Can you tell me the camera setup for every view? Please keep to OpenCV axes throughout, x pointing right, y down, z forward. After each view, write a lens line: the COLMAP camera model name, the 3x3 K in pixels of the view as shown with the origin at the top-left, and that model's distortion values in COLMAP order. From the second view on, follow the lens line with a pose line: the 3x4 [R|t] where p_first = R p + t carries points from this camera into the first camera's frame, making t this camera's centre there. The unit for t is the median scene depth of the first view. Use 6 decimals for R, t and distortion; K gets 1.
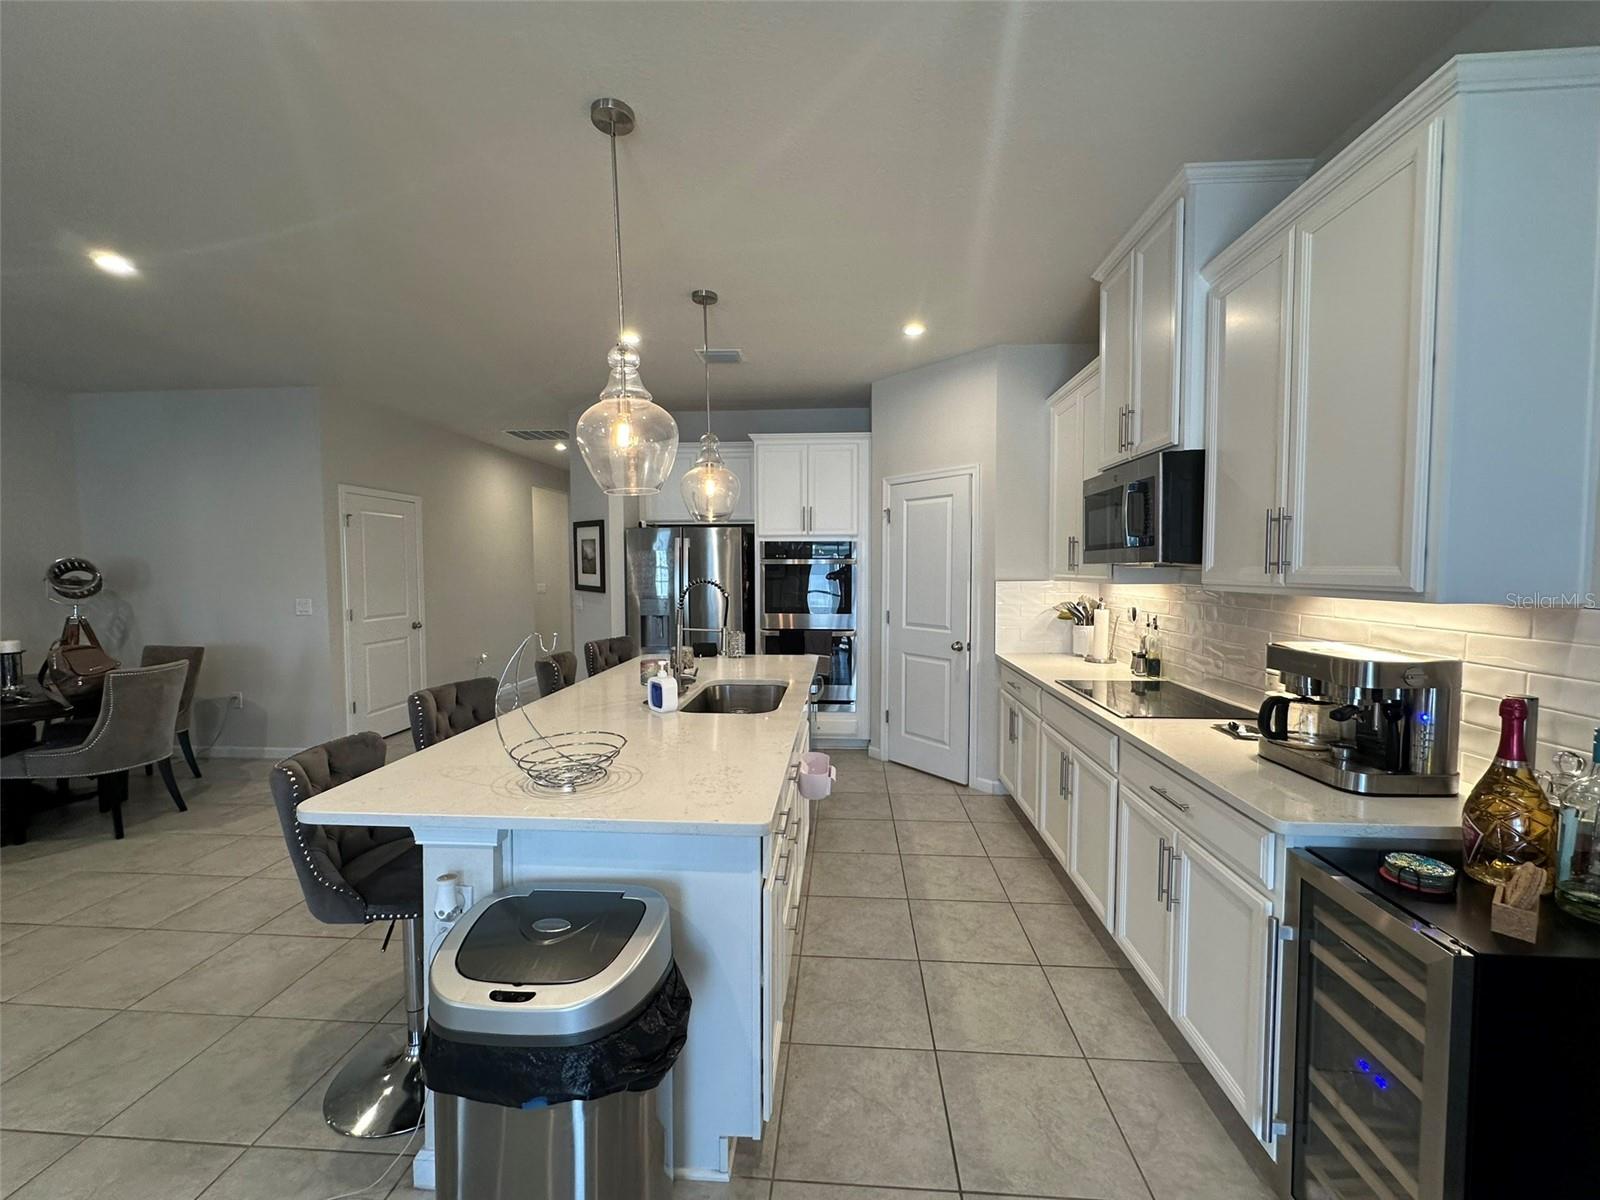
lens RADIAL K [[639.7, 0, 803.0], [0, 639.7, 600.1], [0, 0, 1]] dist [-0.004936, 0.001094]
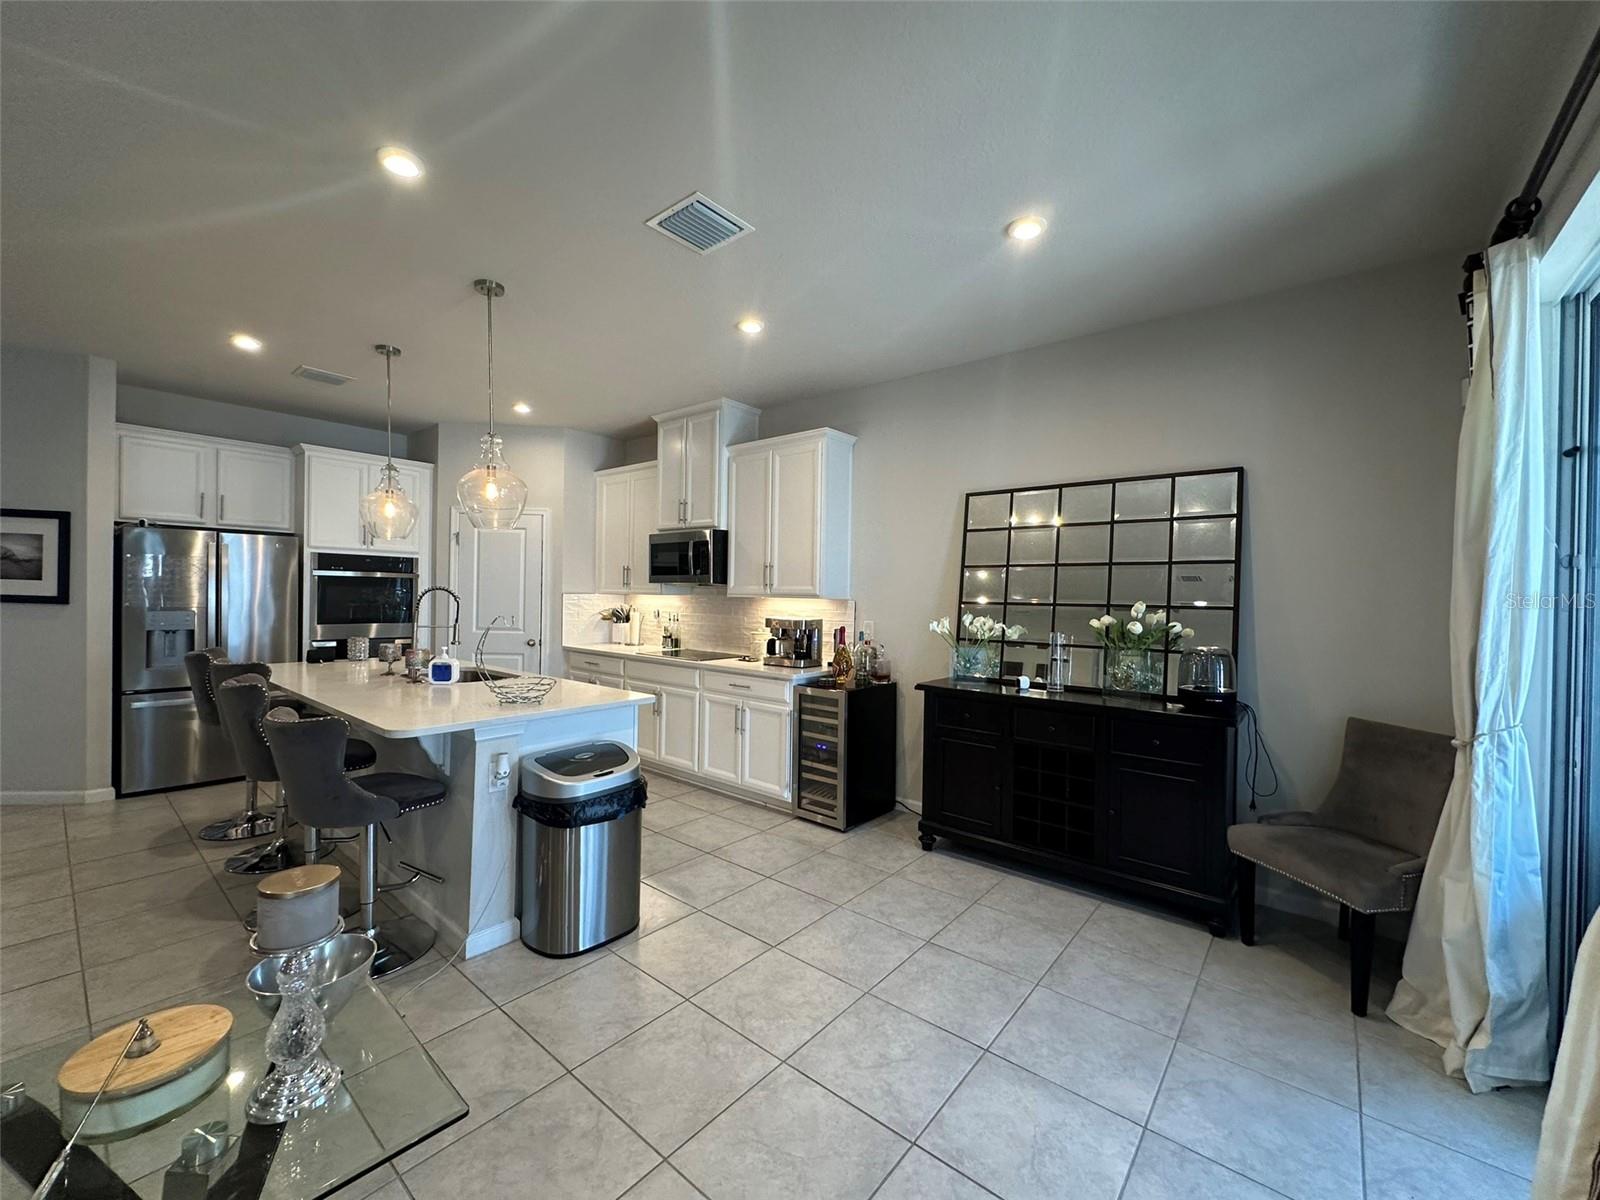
lens RADIAL K [[639.7, 0, 802.6], [0, 639.7, 599.2], [0, 0, 1]] dist [-0.004936, 0.001094]
pose [[0.583098, 0.005479, 0.812383, -0.528810], [0.022512, 0.999484, -0.022899, 0.026014], [-0.812090, 0.031641, 0.582674, -0.240959]]
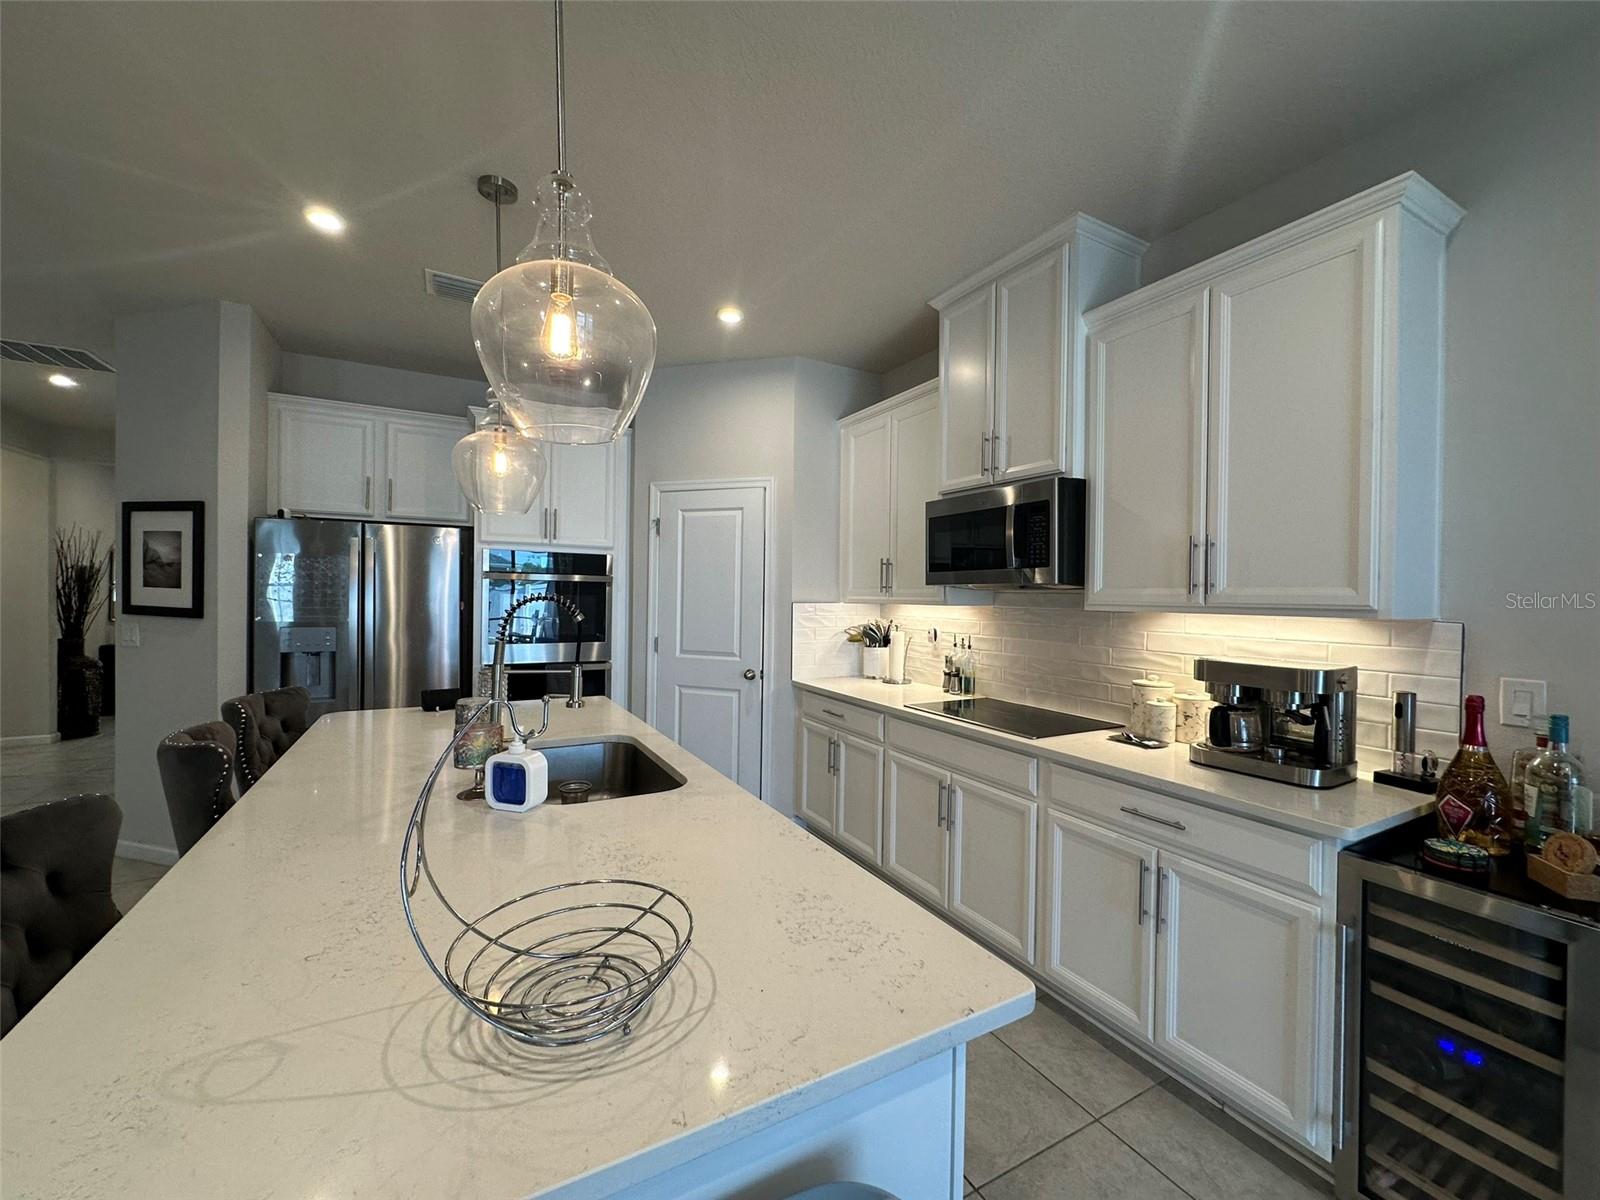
lens RADIAL K [[639.7, 0, 802.1], [0, 639.7, 598.6], [0, 0, 1]] dist [-0.004936, 0.001094]
pose [[0.840098, 0.010694, 0.542329, -0.196590], [0.011951, 0.999198, -0.038214, 0.000027], [-0.542303, 0.038585, 0.839296, 0.203172]]
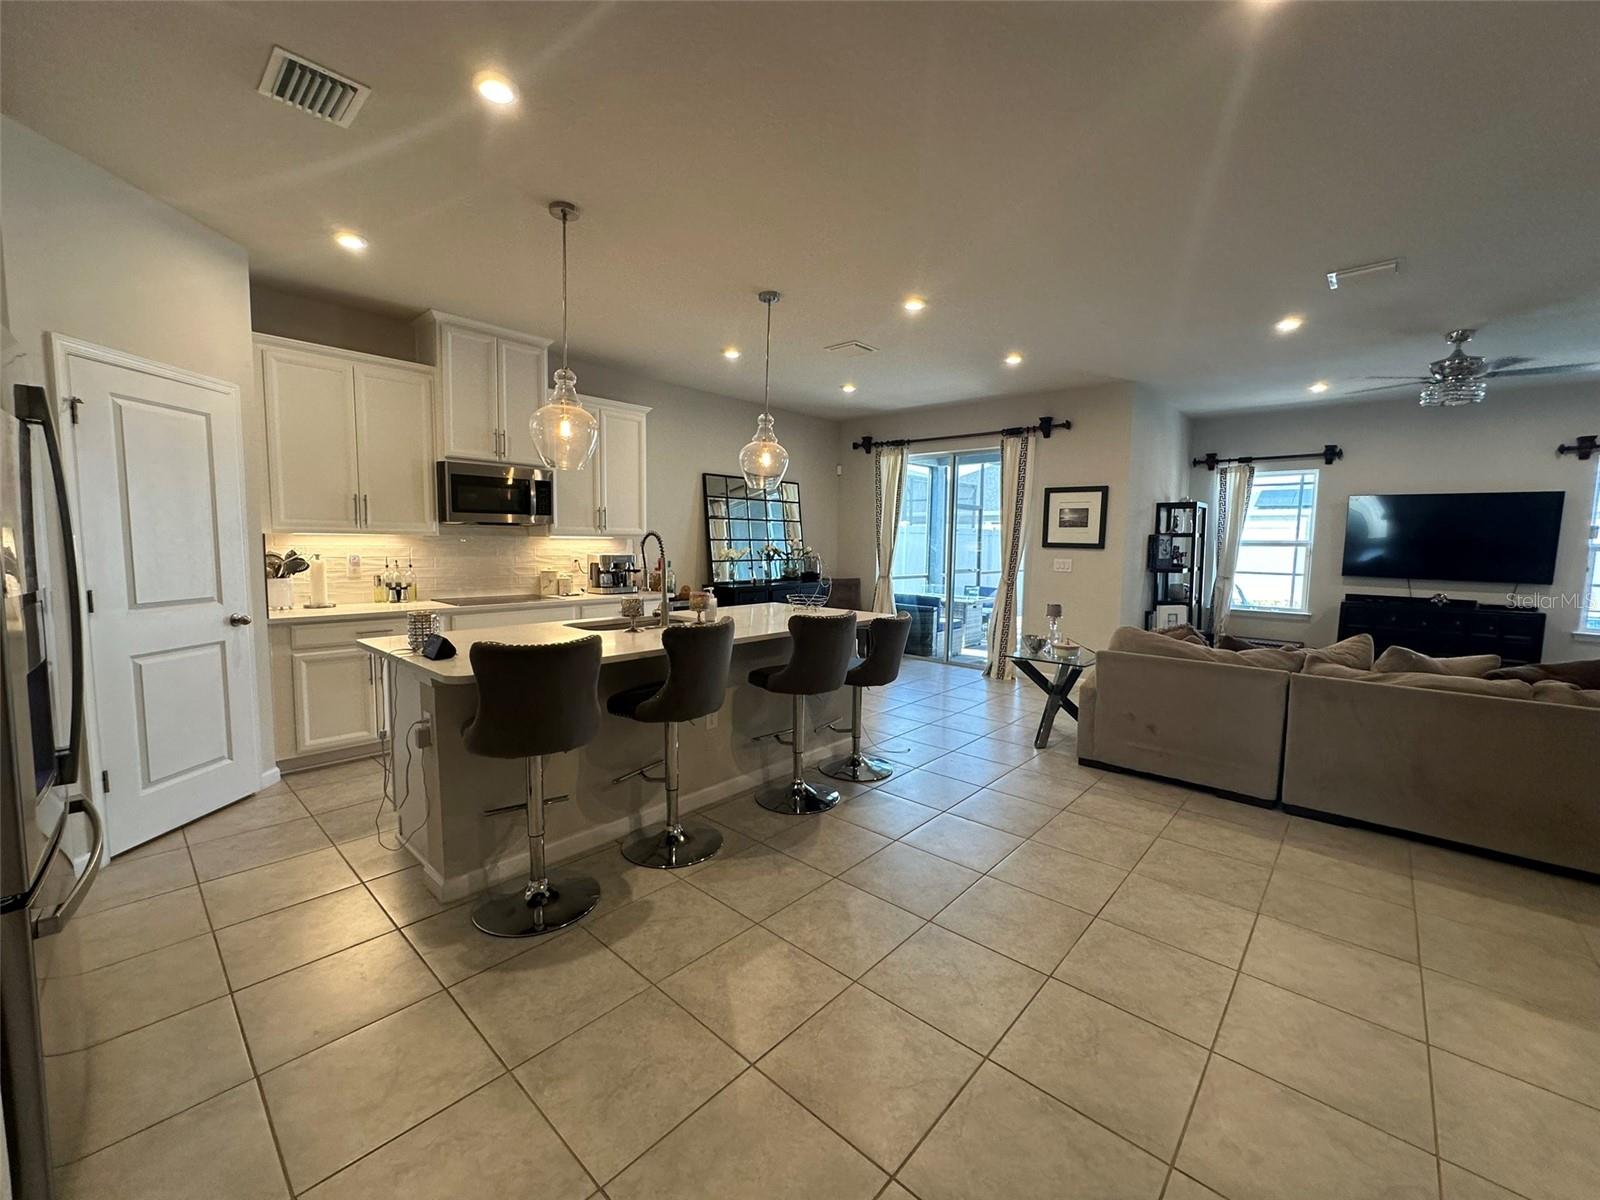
lens RADIAL K [[639.7, 0, 802.3], [0, 639.7, 597.8], [0, 0, 1]] dist [-0.004936, 0.001094]
pose [[-0.787982, -0.062436, 0.612524, -0.785354], [0.020024, 0.991720, 0.126848, -0.038566], [-0.615372, 0.112219, -0.780208, 1.226781]]
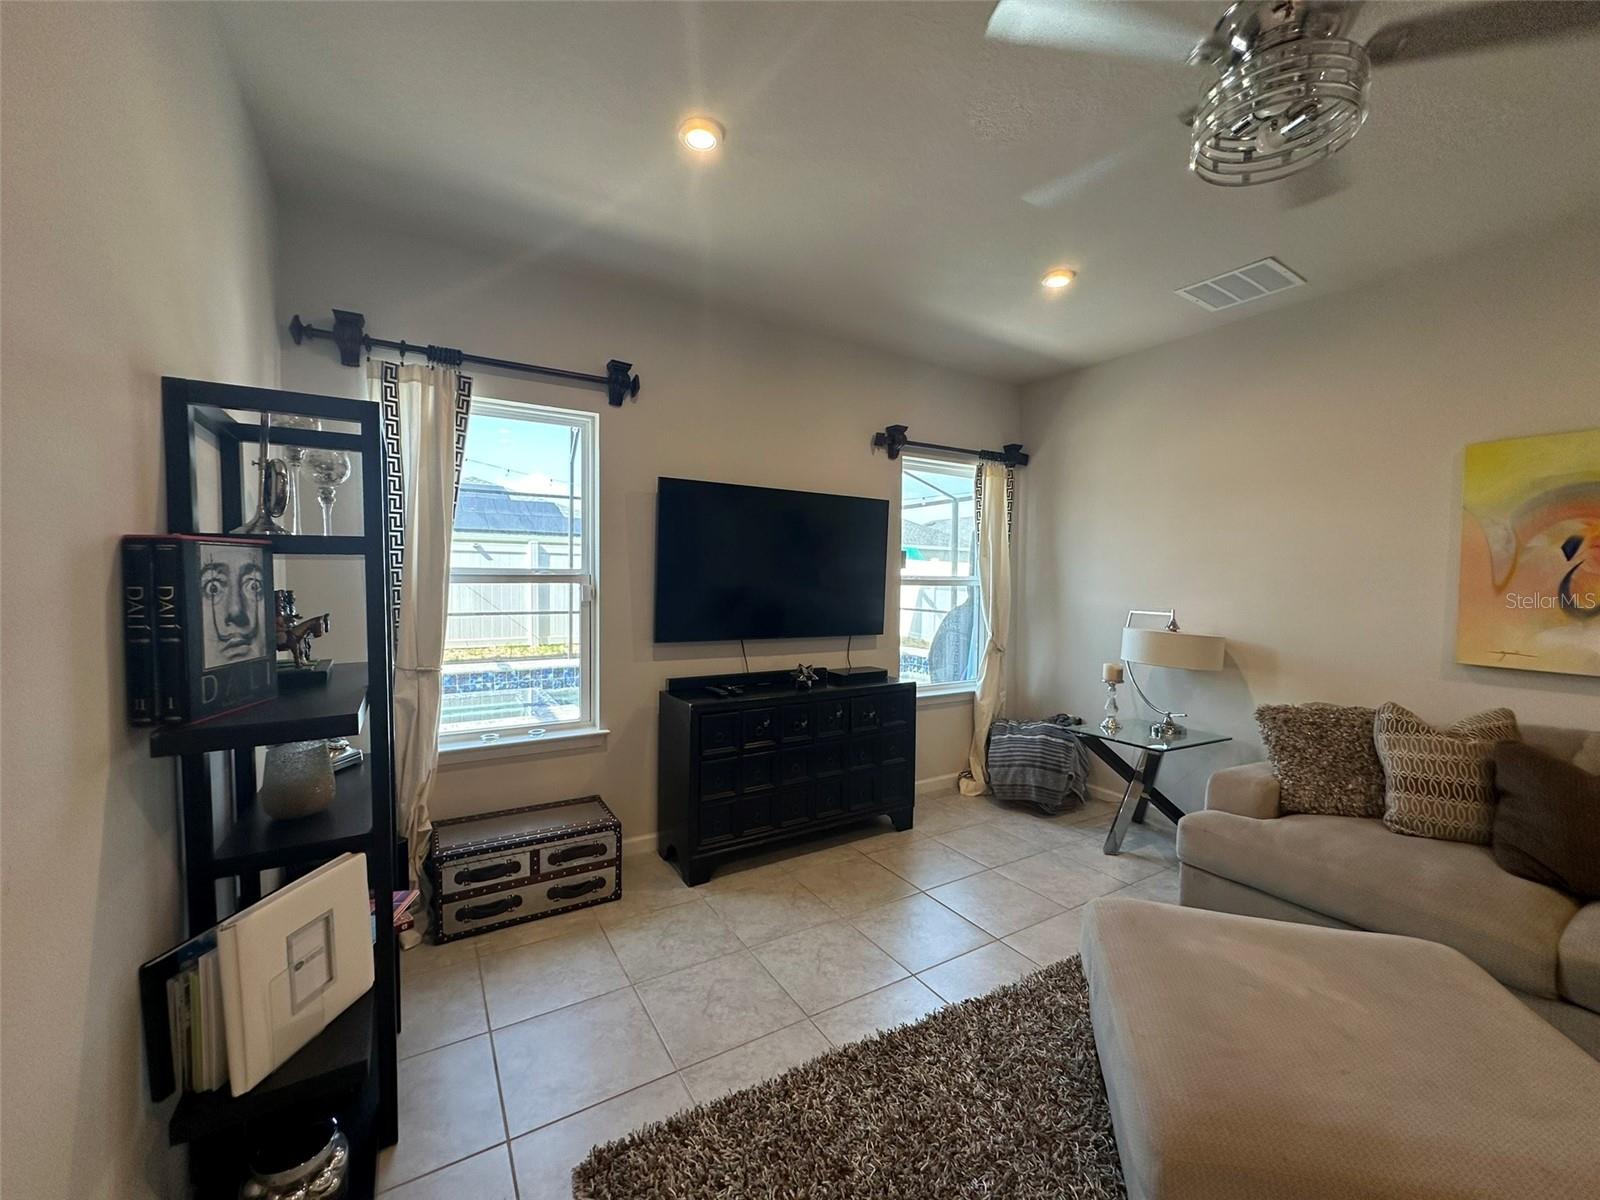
lens RADIAL K [[639.7, 0, 801.3], [0, 639.7, 596.8], [0, 0, 1]] dist [-0.004936, 0.001094]
pose [[-0.814199, 0.012891, -0.580442, -0.560004], [-0.036386, 0.996655, 0.073174, 0.019904], [0.579444, 0.080699, -0.811007, -0.167935]]
